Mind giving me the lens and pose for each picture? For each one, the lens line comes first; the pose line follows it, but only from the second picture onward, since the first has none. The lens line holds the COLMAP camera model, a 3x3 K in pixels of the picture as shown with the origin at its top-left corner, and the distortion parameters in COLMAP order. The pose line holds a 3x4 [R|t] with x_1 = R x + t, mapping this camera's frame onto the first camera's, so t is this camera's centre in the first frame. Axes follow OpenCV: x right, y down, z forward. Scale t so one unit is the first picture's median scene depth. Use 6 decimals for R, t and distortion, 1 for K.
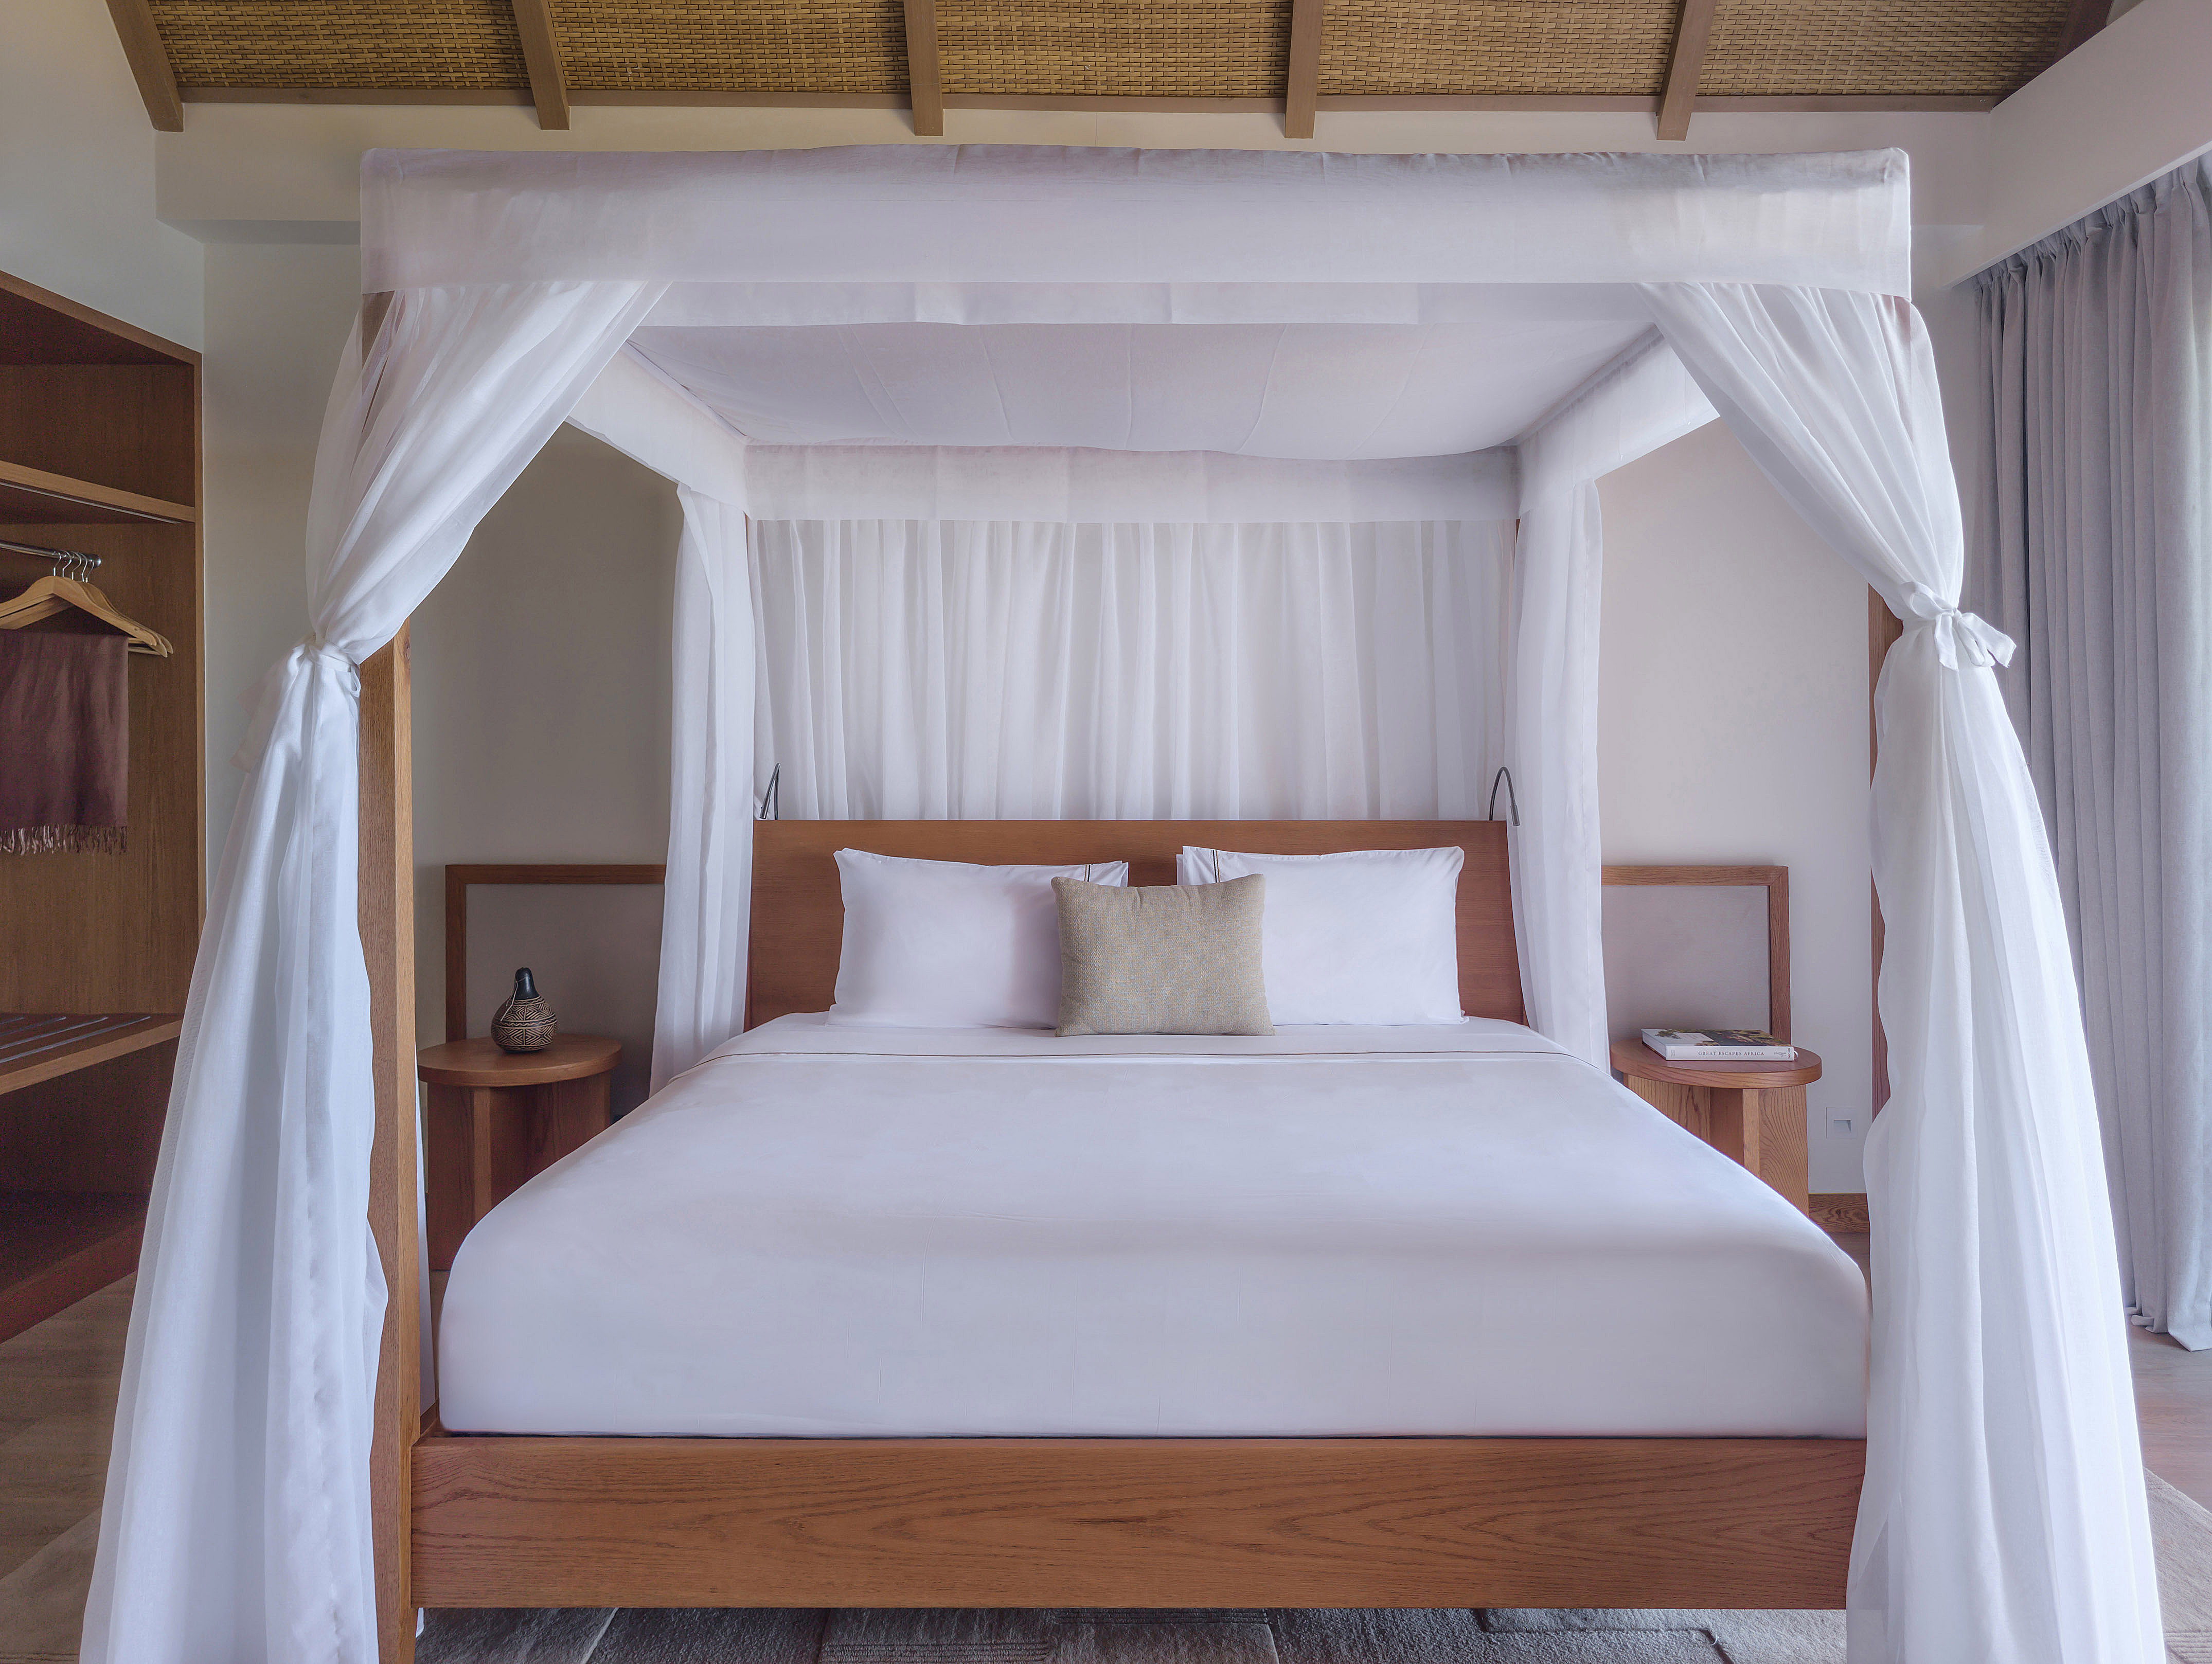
lens RADIAL K [[1659.0, 0, 1109.3], [0, 1659.0, 722.7], [0, 0, 1]] dist [0.007744, 0.003738]
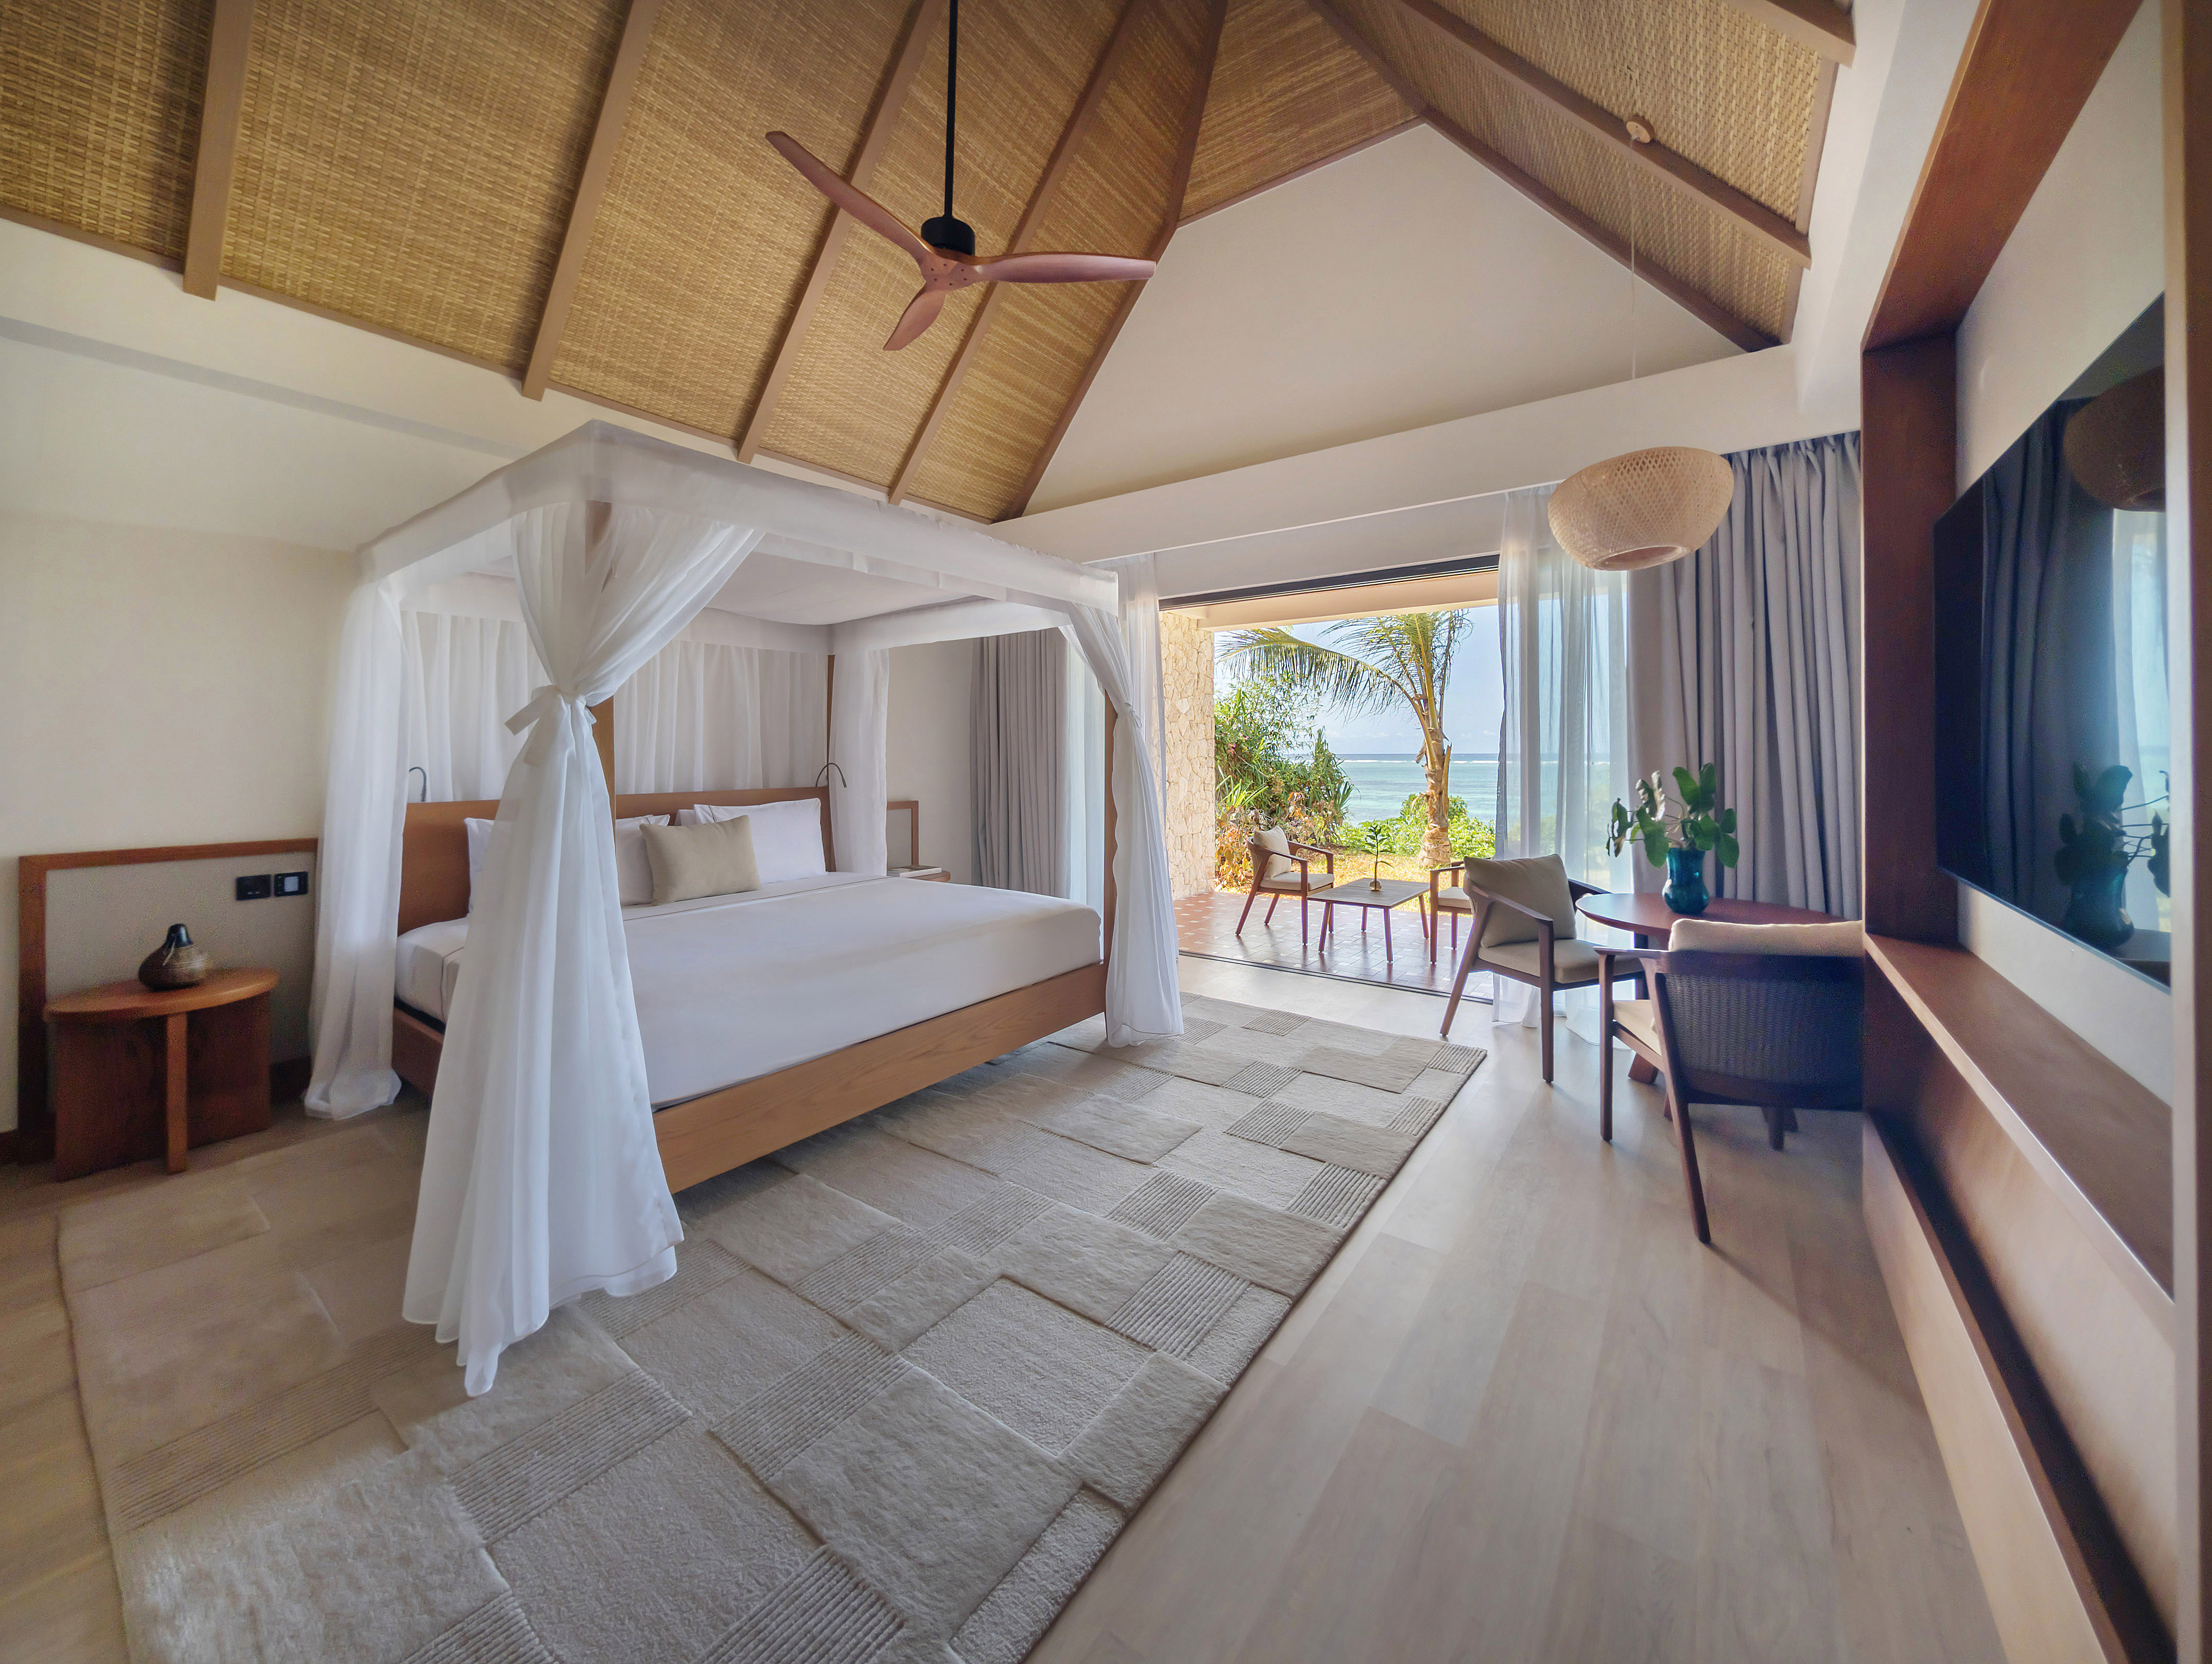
lens RADIAL K [[837.7, 0, 1101.1], [0, 837.7, 749.8], [0, 0, 1]] dist [-0.000358, -0.000048]
pose [[0.592597, 0.000619, 0.805499, -0.482102], [-0.005021, 0.999983, 0.002926, 0.003605], [-0.805484, -0.005778, 0.592590, 0.011386]]
